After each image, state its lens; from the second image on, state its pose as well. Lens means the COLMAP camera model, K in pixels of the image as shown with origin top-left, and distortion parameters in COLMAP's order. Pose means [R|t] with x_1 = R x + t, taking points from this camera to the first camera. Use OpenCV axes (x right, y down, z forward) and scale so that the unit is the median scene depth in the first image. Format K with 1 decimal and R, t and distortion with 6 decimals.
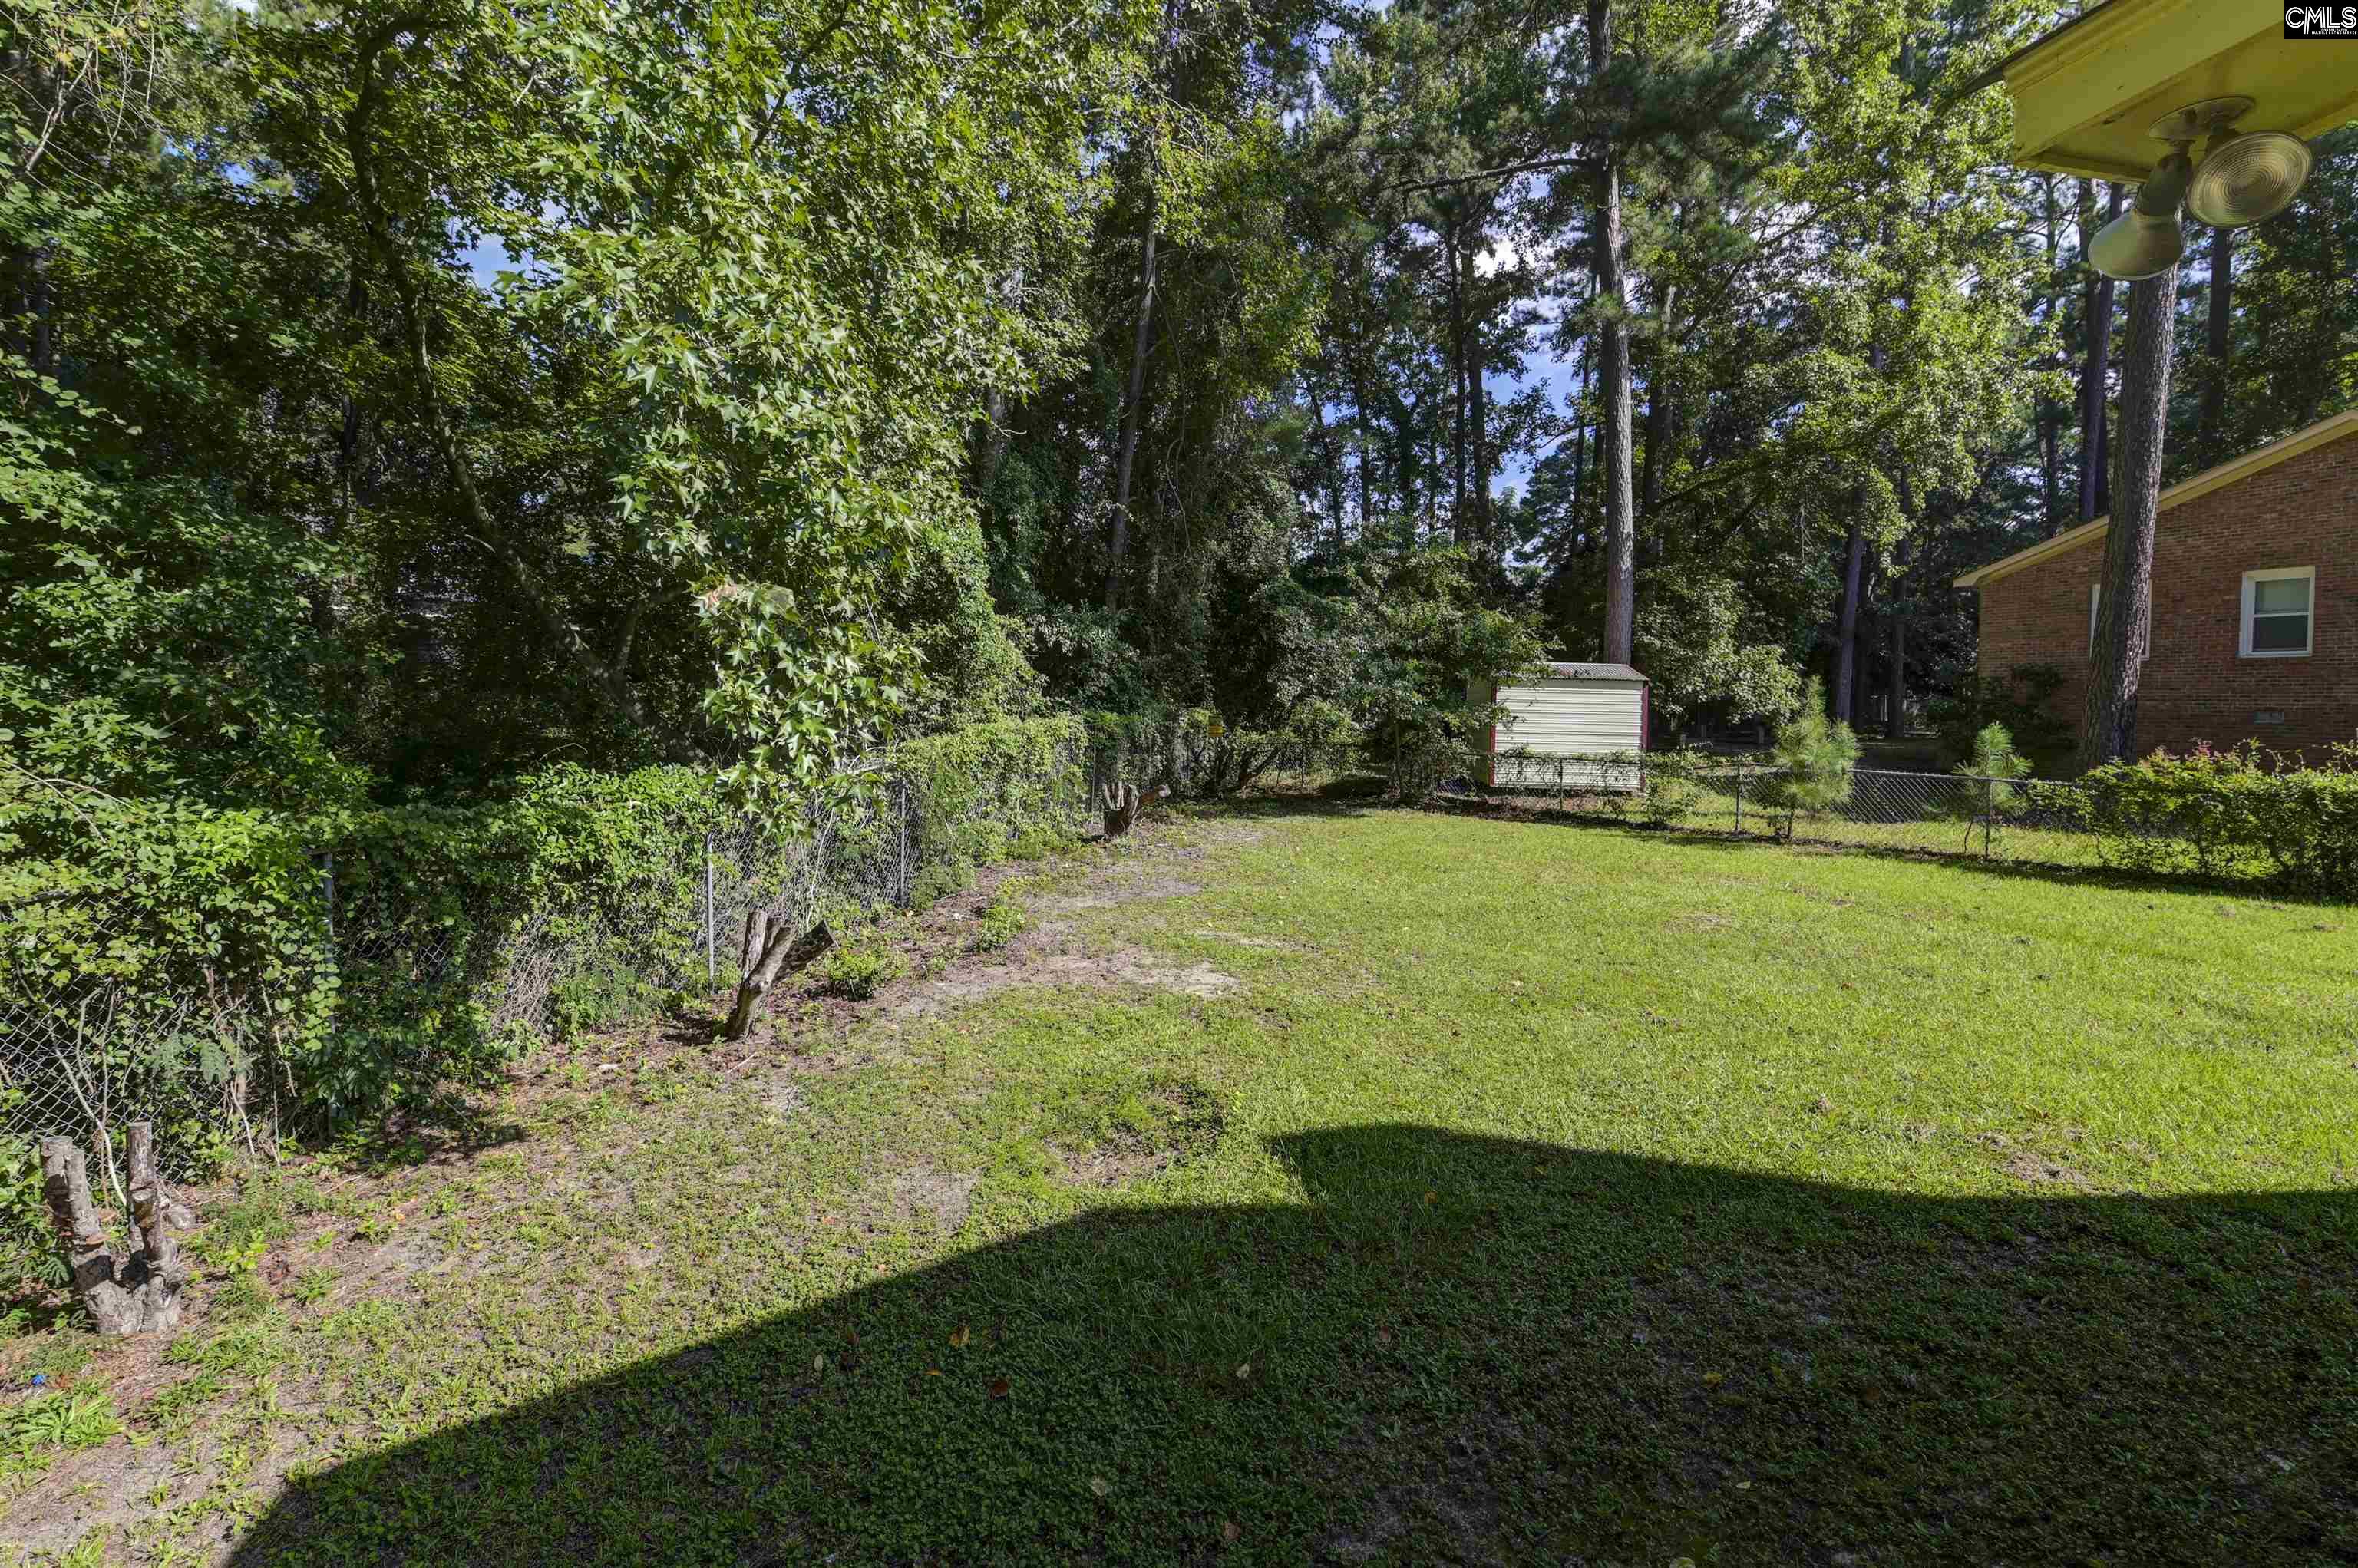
lens RADIAL K [[1038.3, 0, 1146.6], [0, 1038.3, 734.8], [0, 0, 1]] dist [-0.002301, -0.006513]
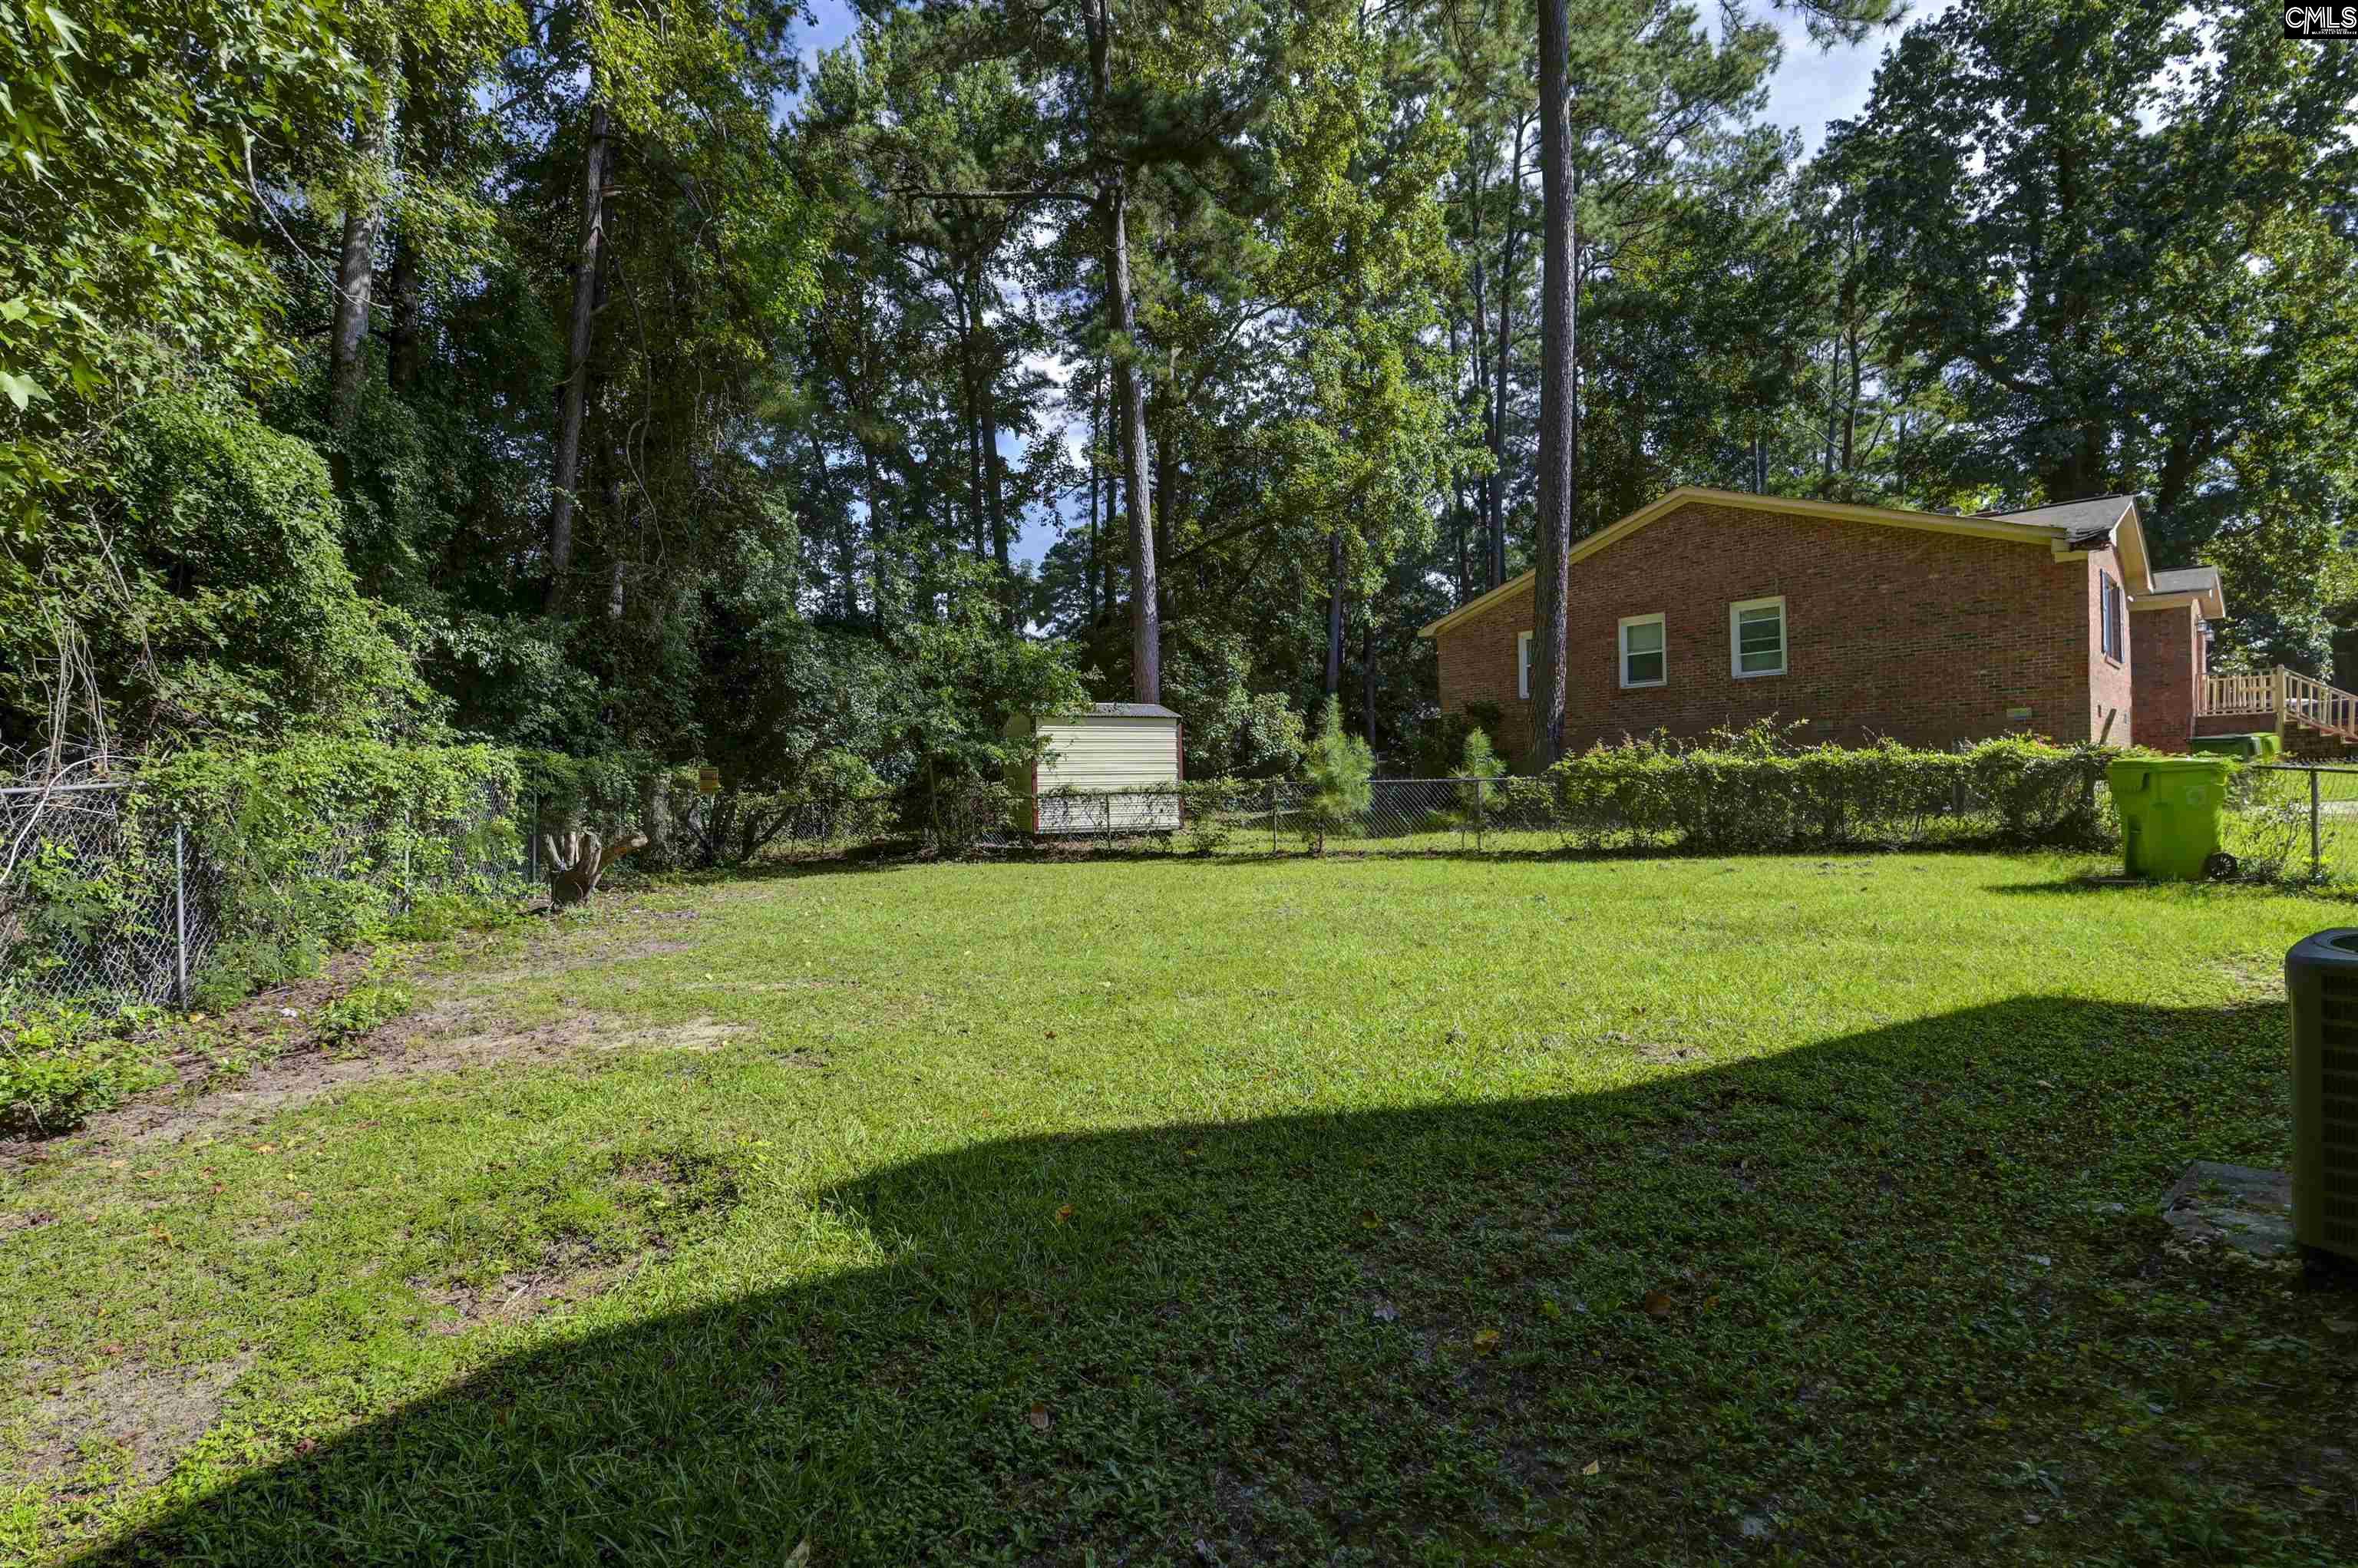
lens RADIAL K [[1083.4, 0, 1175.3], [0, 1083.4, 813.6], [0, 0, 1]] dist [-0.001363, -0.008239]
pose [[0.890470, -0.040730, 0.453216, 0.007597], [0.052480, 0.998532, -0.013375, 0.062099], [-0.452006, 0.035695, 0.891300, 0.100465]]
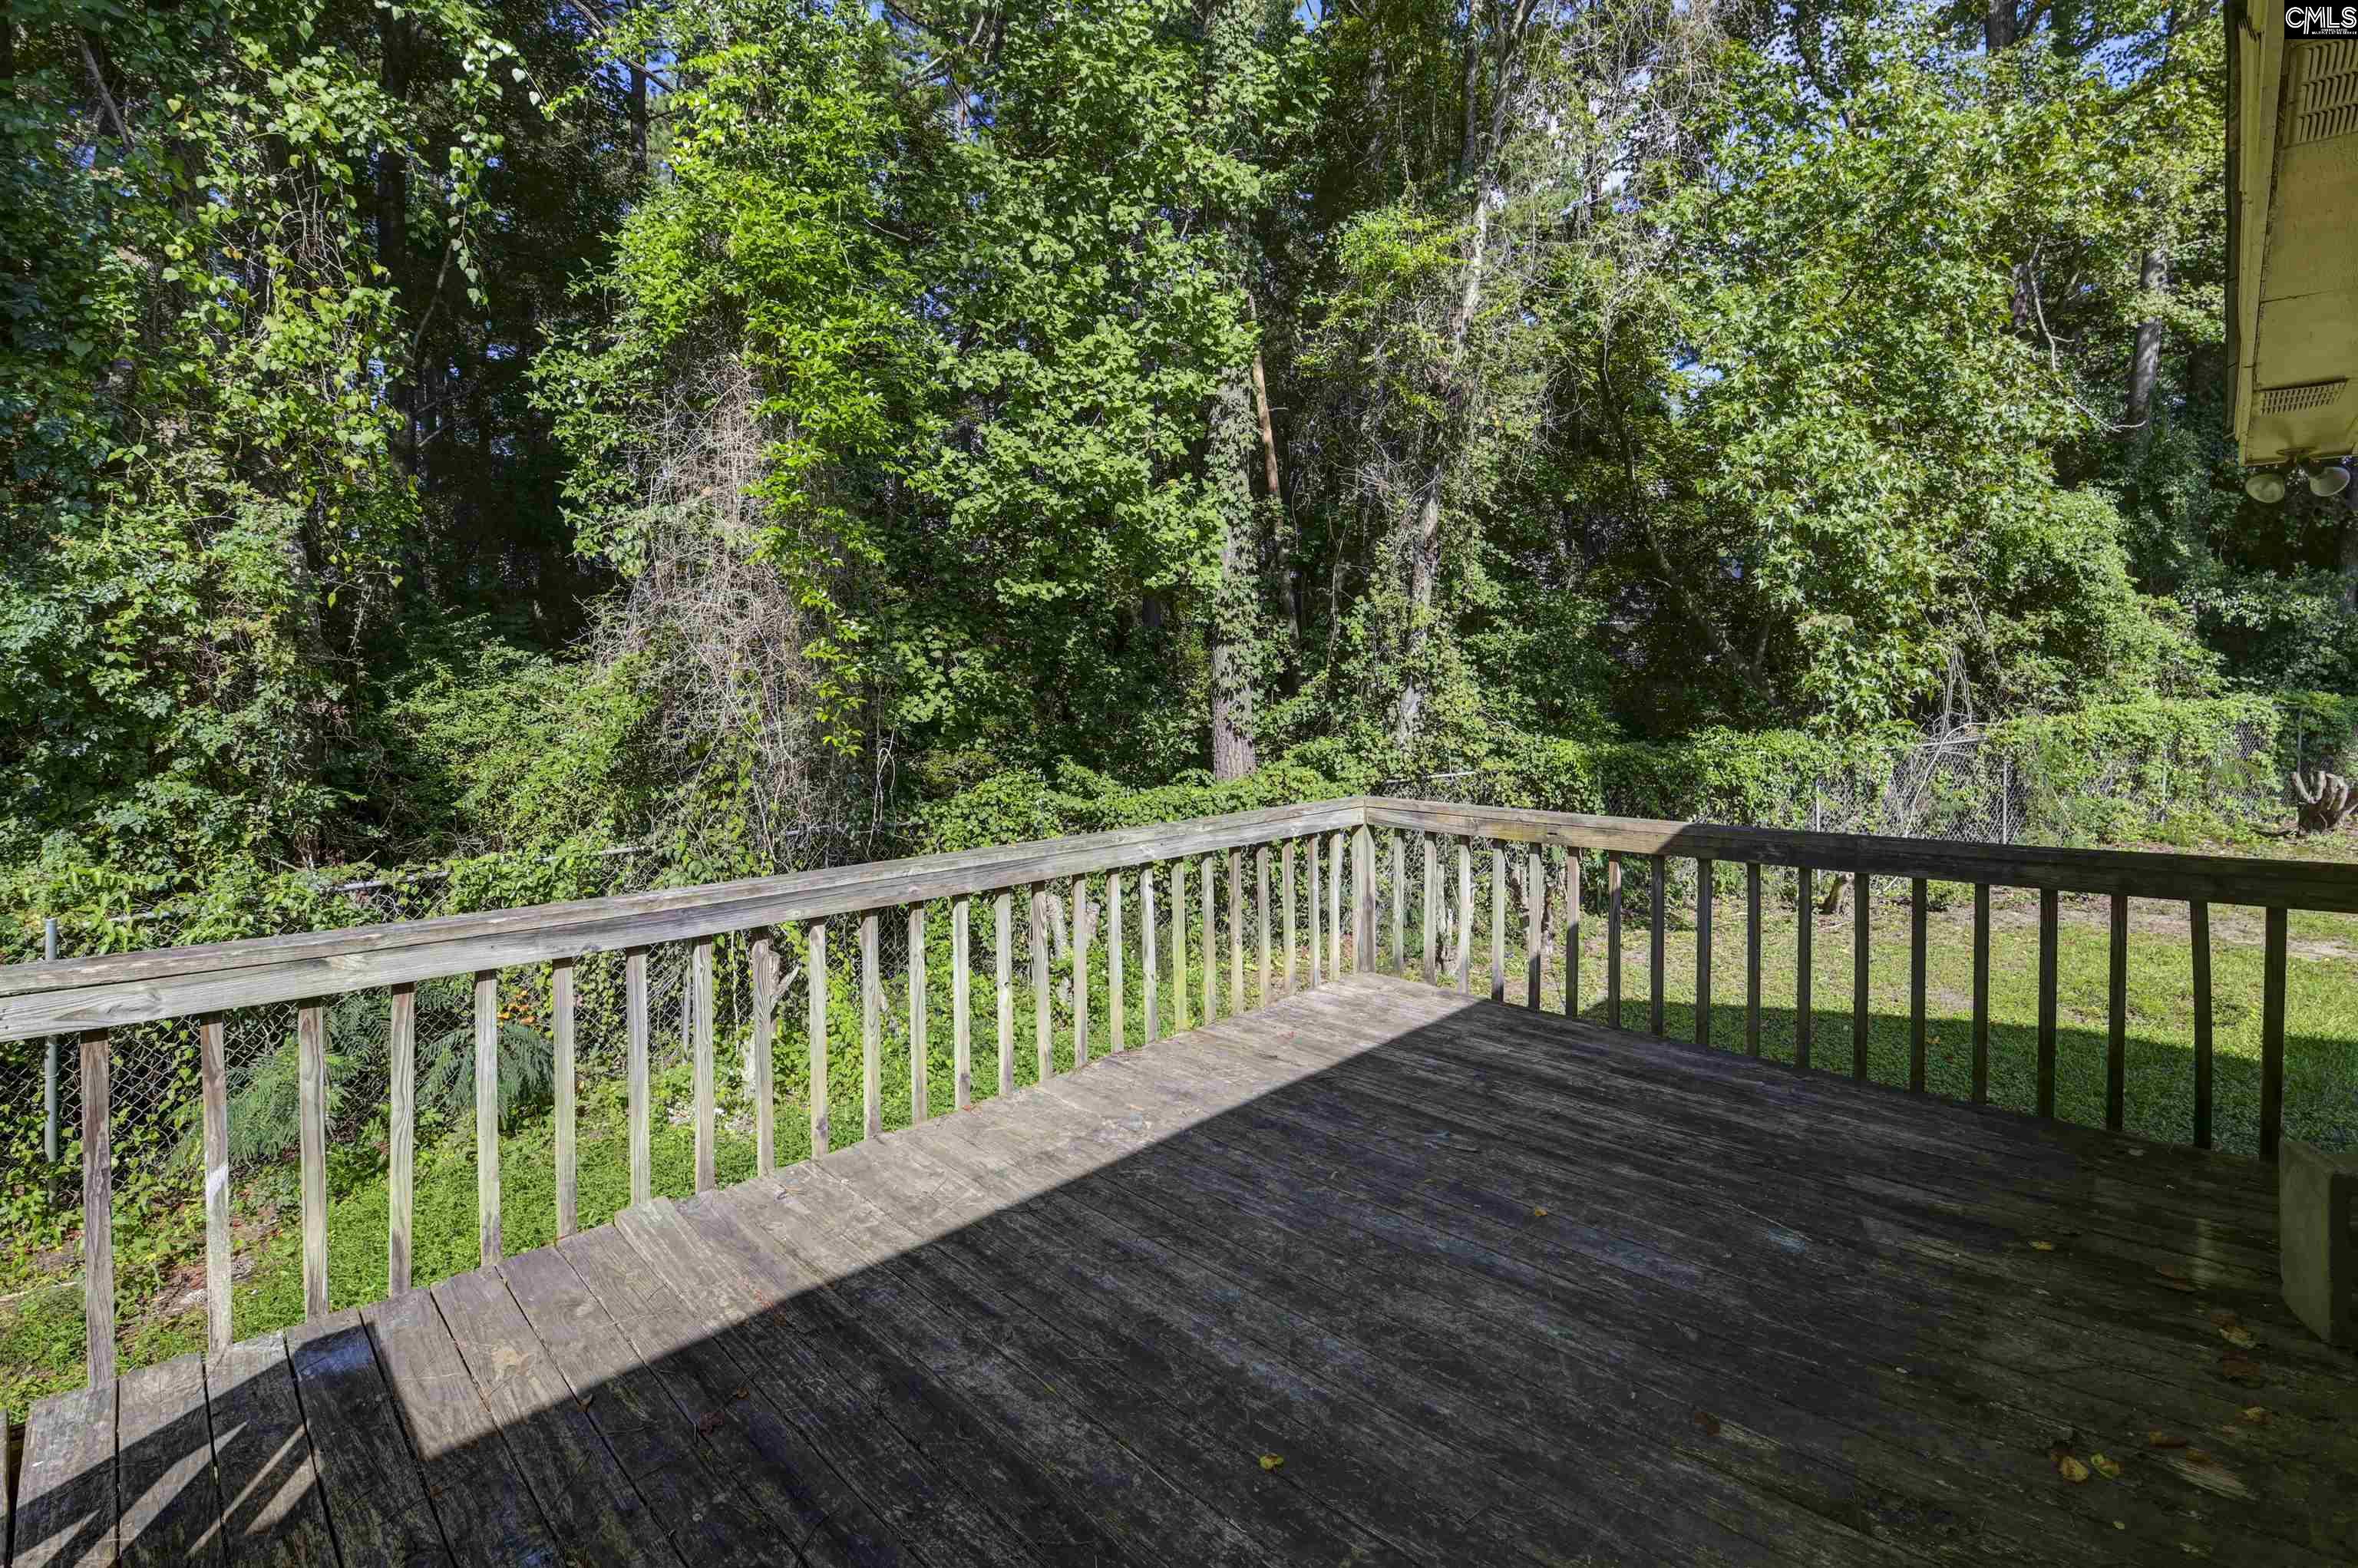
lens RADIAL K [[1038.3, 0, 1181.3], [0, 1038.3, 693.7], [0, 0, 1]] dist [-0.002301, -0.006513]
pose [[0.564230, -0.010223, -0.825554, 0.138361], [-0.016709, 0.999577, -0.023798, 0.015454], [0.825449, 0.027222, 0.563820, -0.277078]]
